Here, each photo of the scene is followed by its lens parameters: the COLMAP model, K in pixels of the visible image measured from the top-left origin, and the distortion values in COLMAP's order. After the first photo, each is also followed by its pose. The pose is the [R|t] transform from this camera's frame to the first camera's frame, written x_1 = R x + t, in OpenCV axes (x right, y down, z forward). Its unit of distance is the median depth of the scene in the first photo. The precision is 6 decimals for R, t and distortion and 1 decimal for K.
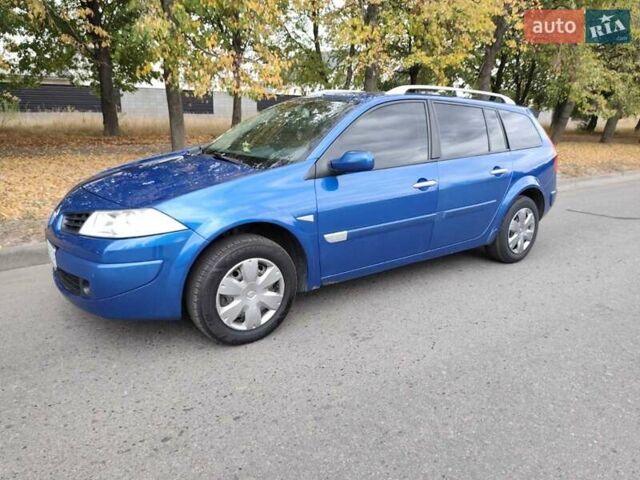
lens RADIAL K [[457.4, 0, 320.0], [0, 457.4, 240.0], [0, 0, 1]] dist [0.042212, -0.059119]
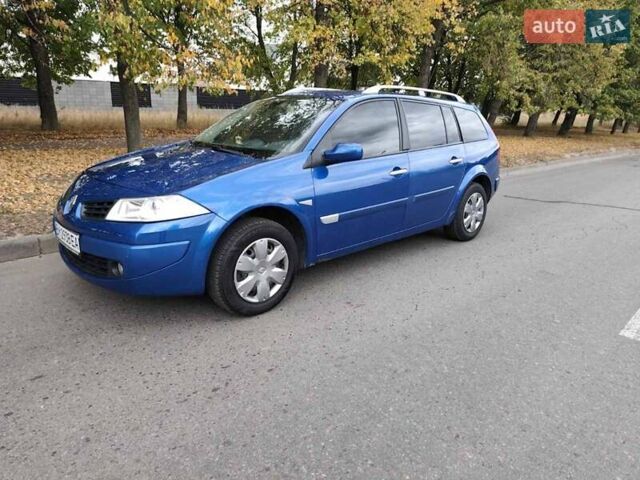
lens RADIAL K [[457.4, 0, 320.0], [0, 457.4, 240.0], [0, 0, 1]] dist [0.042212, -0.059119]
pose [[0.990422, -0.032685, 0.134152, -0.102061], [0.031068, 0.999417, 0.014125, 0.020687], [-0.134535, -0.009822, 0.990860, -0.091178]]
